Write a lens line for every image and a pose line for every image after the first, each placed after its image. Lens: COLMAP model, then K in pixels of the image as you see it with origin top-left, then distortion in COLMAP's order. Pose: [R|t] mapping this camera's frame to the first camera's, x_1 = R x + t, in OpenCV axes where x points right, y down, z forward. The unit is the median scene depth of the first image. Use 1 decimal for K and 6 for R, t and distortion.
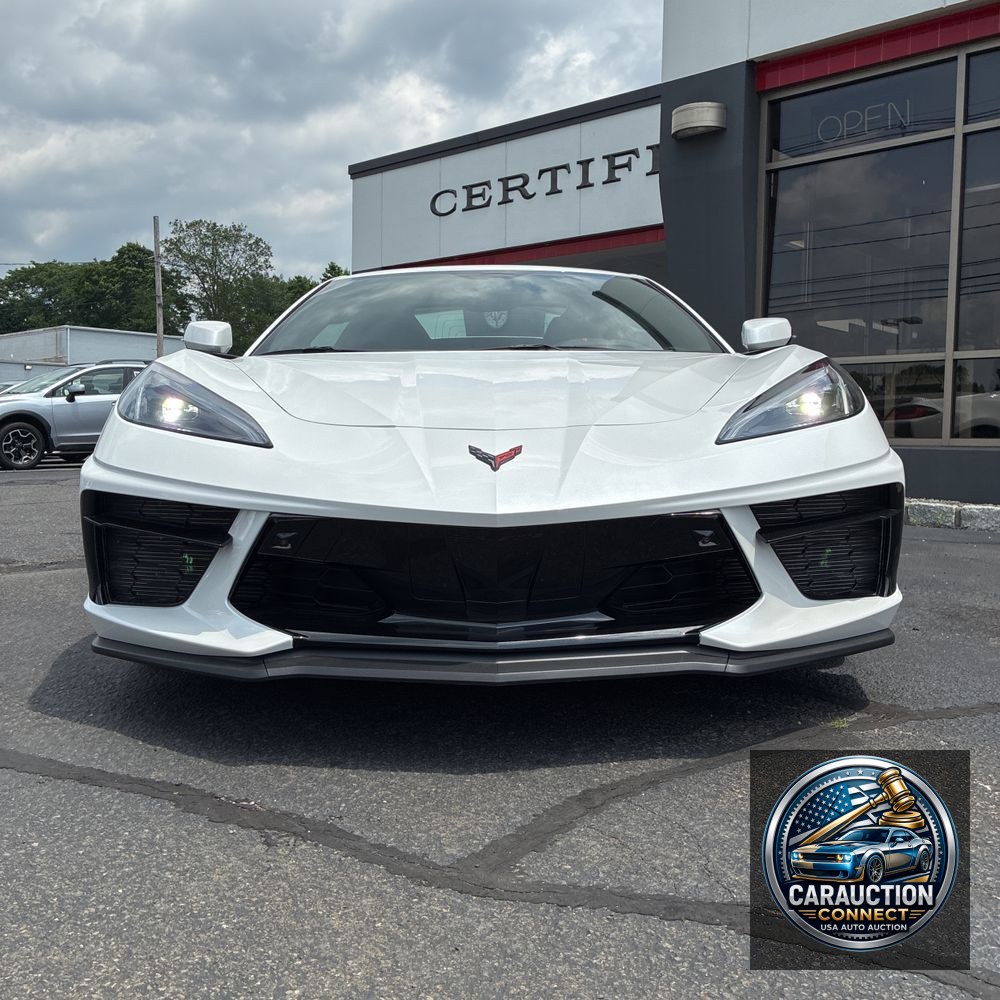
lens RADIAL K [[1013.3, 0, 500.4], [0, 1013.3, 499.2], [0, 0, 1]] dist [0.019837, 0.000000]
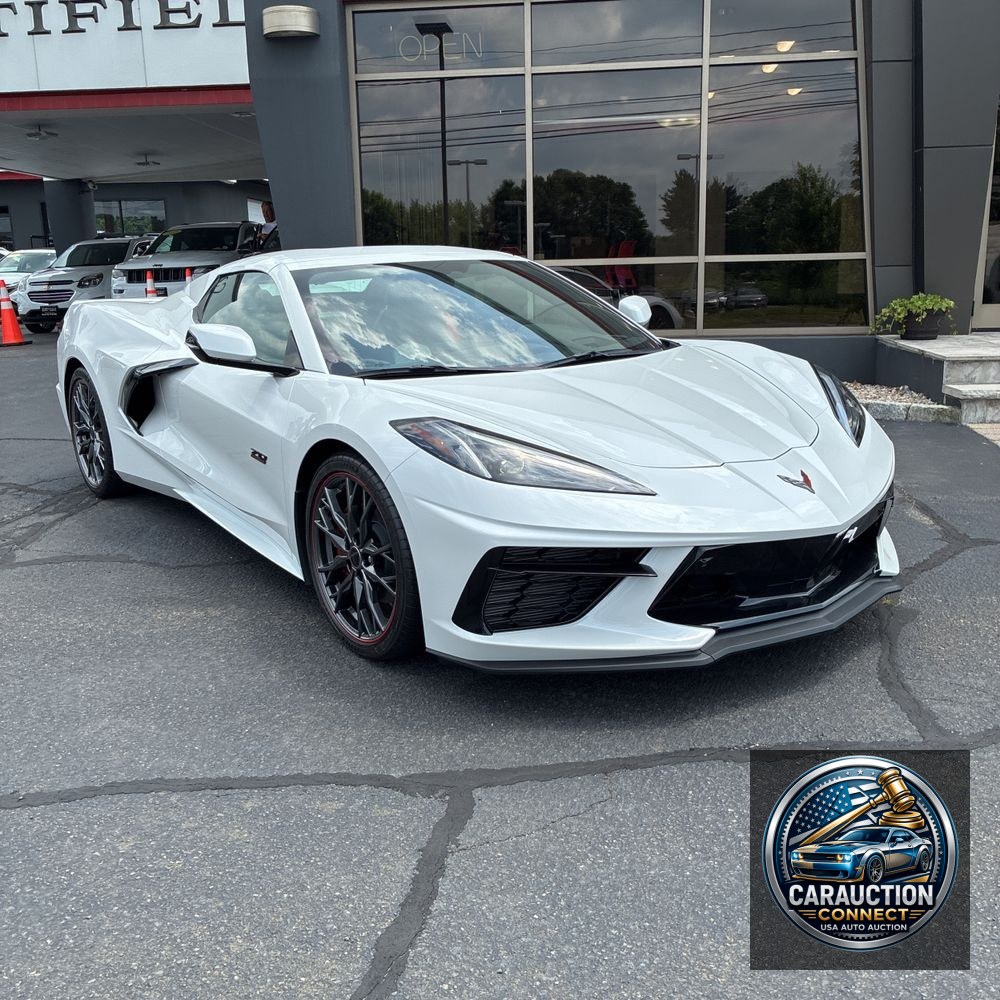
lens RADIAL K [[1013.3, 0, 501.8], [0, 1013.3, 501.9], [0, 0, 1]] dist [0.019837, 0.000000]
pose [[0.804668, -0.160255, 0.571688, -1.084889], [0.066290, 0.981113, 0.181720, -0.279650], [-0.590013, -0.108327, 0.800094, 0.054568]]
